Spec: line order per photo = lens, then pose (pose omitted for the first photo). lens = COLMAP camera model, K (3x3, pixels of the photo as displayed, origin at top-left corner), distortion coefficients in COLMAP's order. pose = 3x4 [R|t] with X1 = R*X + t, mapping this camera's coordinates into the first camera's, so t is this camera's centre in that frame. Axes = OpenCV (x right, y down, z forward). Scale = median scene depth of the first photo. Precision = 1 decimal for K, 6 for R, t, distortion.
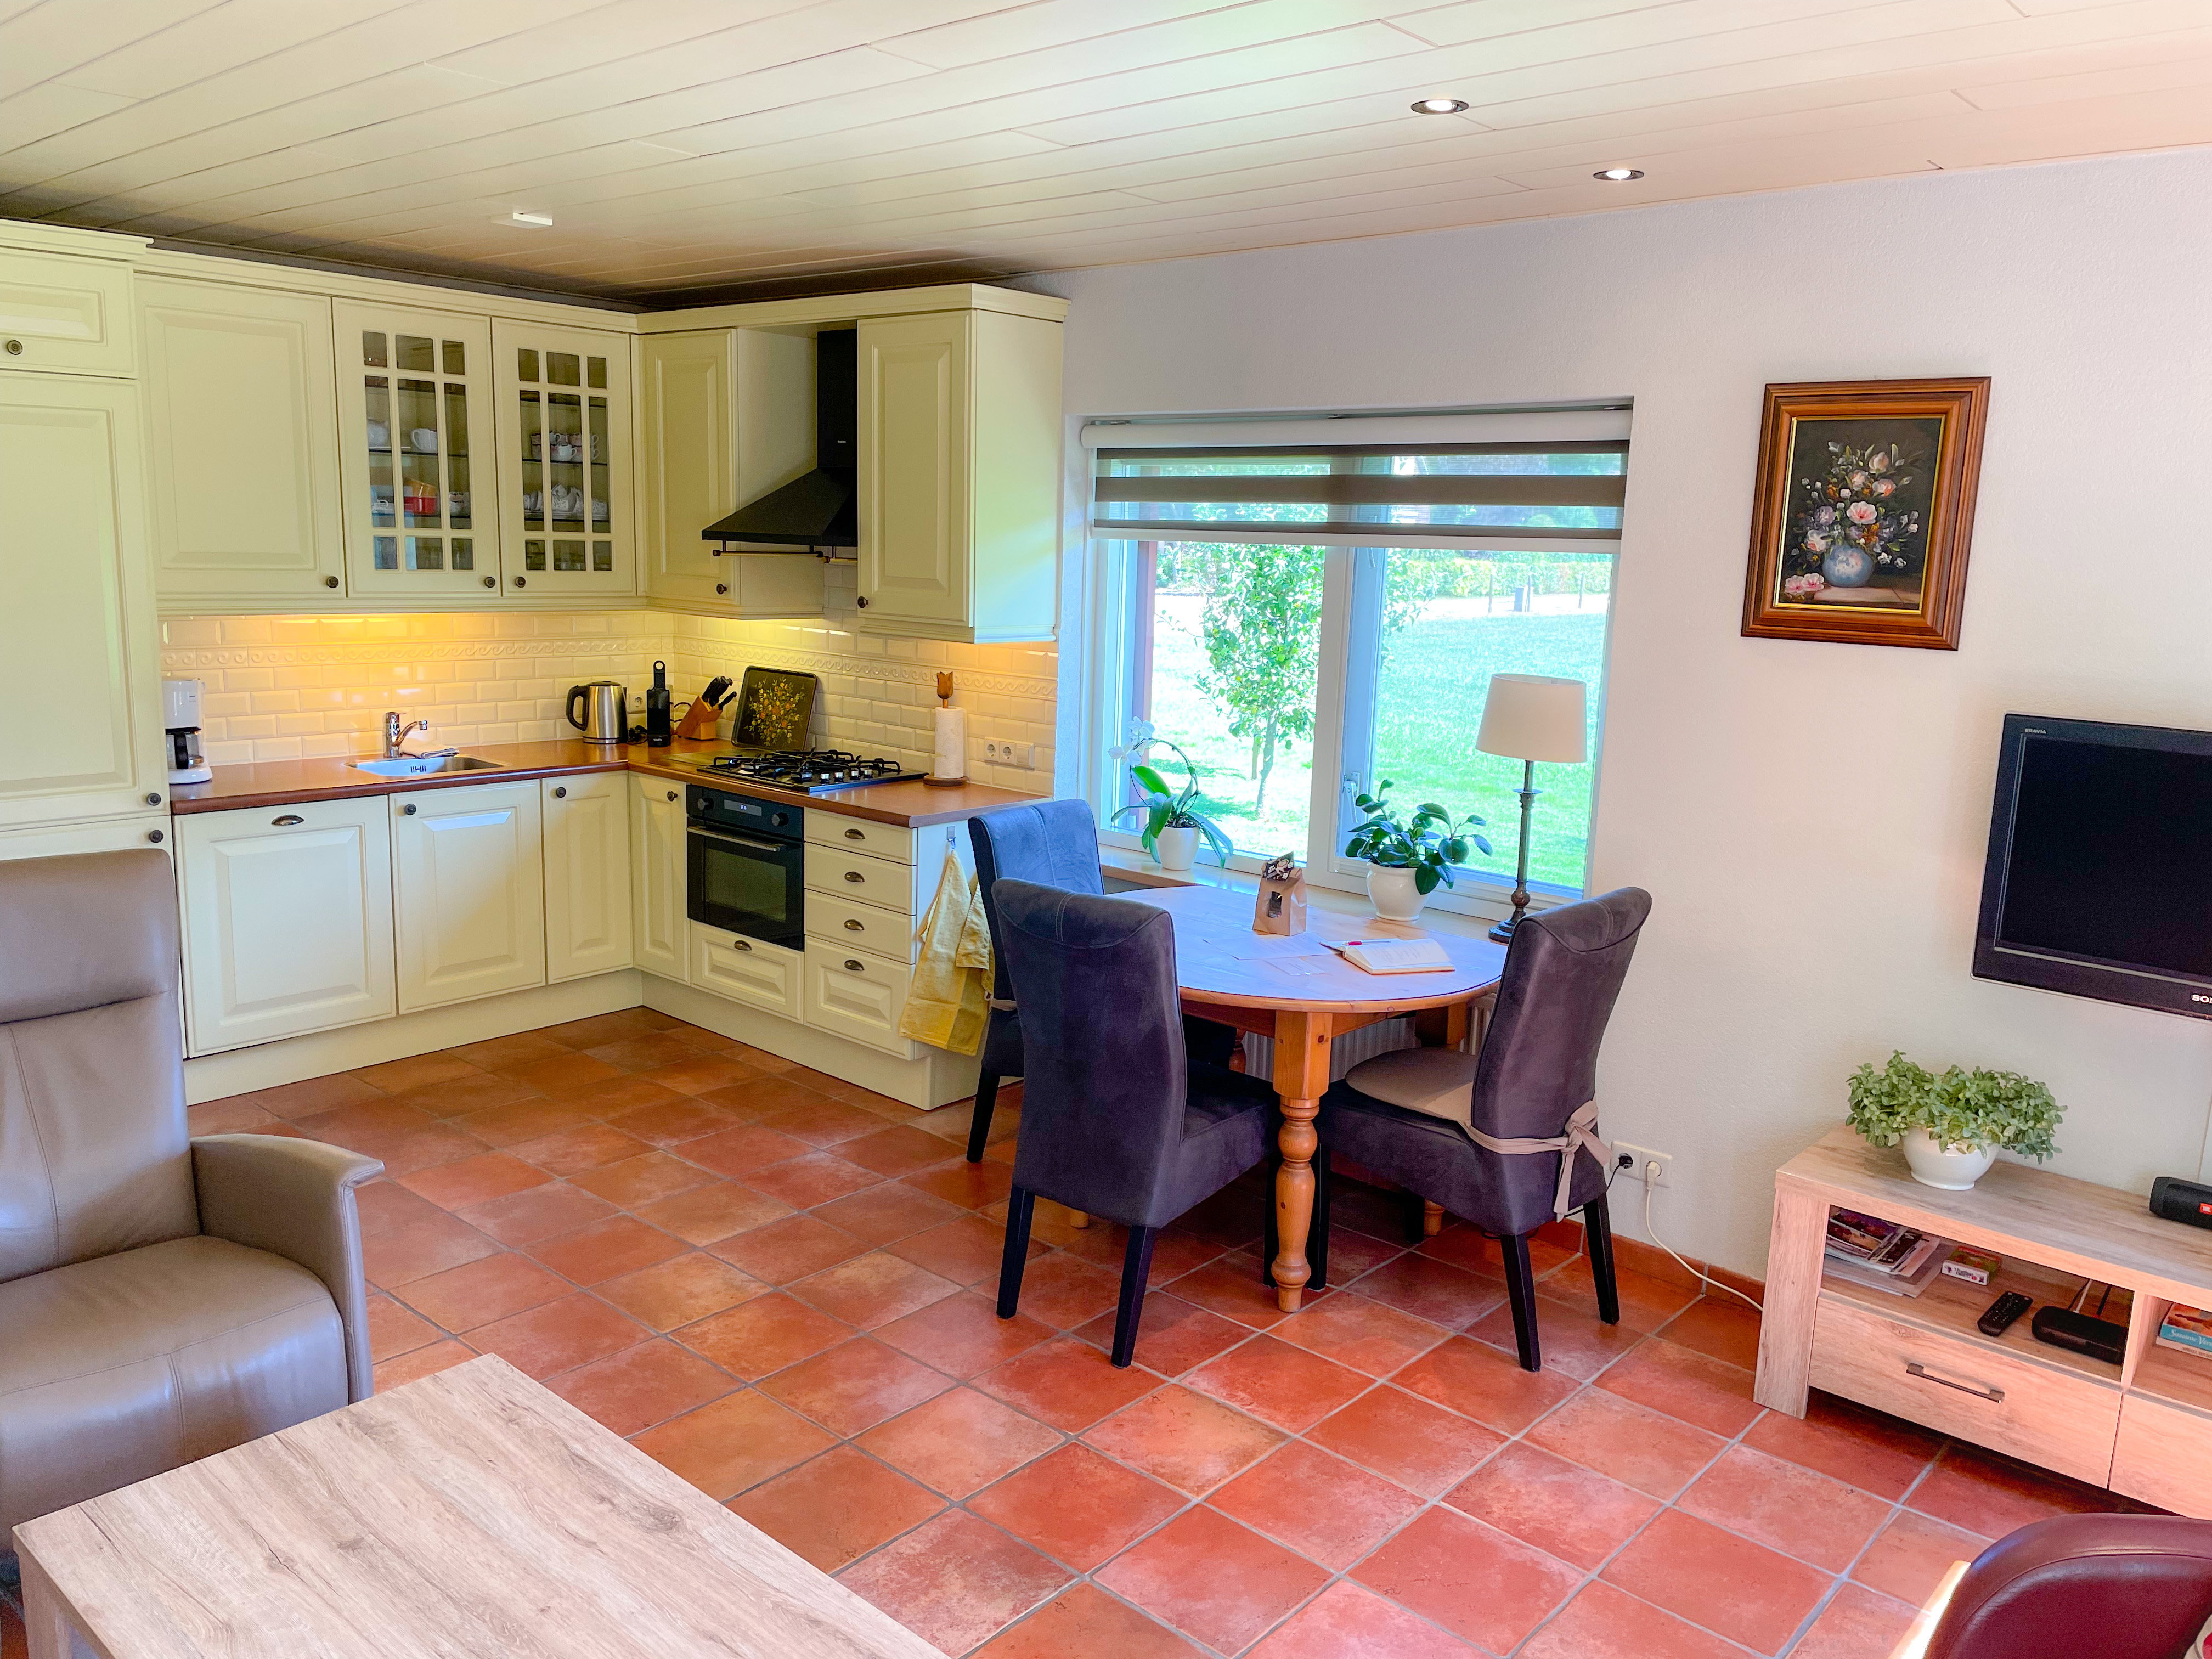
lens RADIAL K [[1659.8, 0, 1109.7], [0, 1659.8, 833.0], [0, 0, 1]] dist [0.060815, 0.004111]
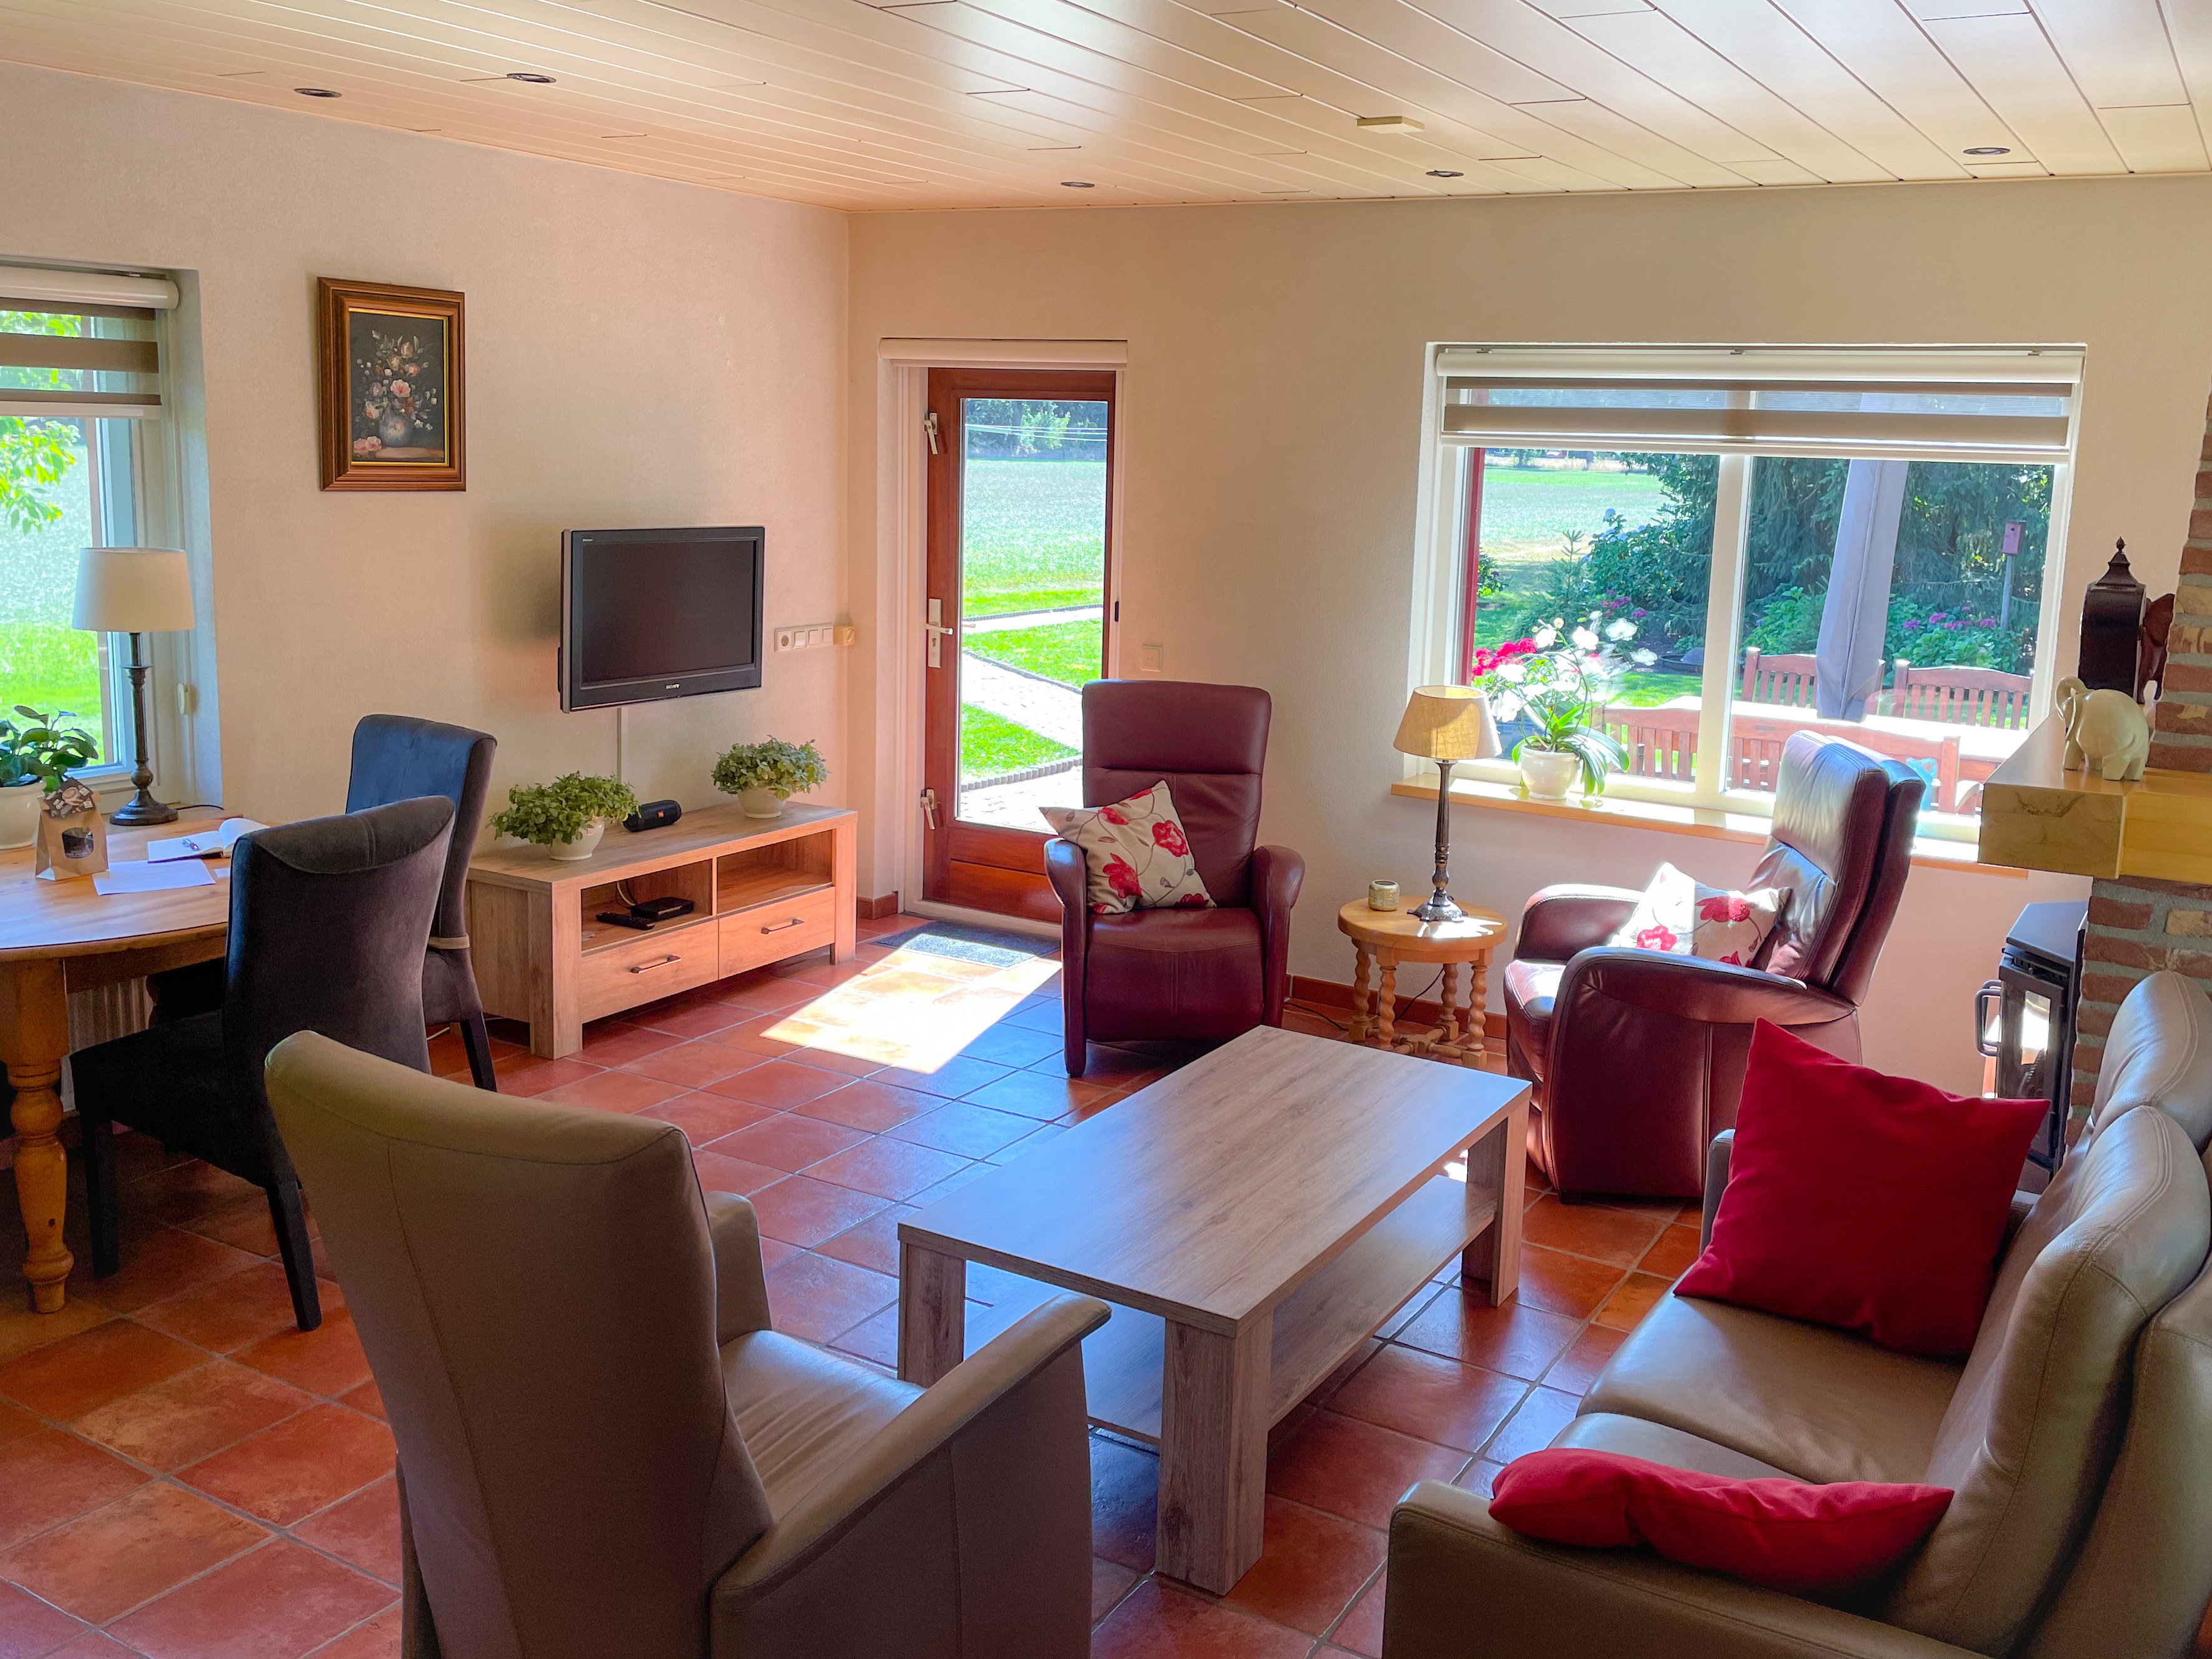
lens RADIAL K [[1999.8, 0, 1107.5], [0, 1999.8, 822.3], [0, 0, 1]] dist [-0.008389, 0.001644]
pose [[-0.188273, -0.218372, 0.957532, -1.160980], [0.141874, 0.958694, 0.246533, -0.170737], [-0.971815, 0.182264, -0.149515, 0.760630]]
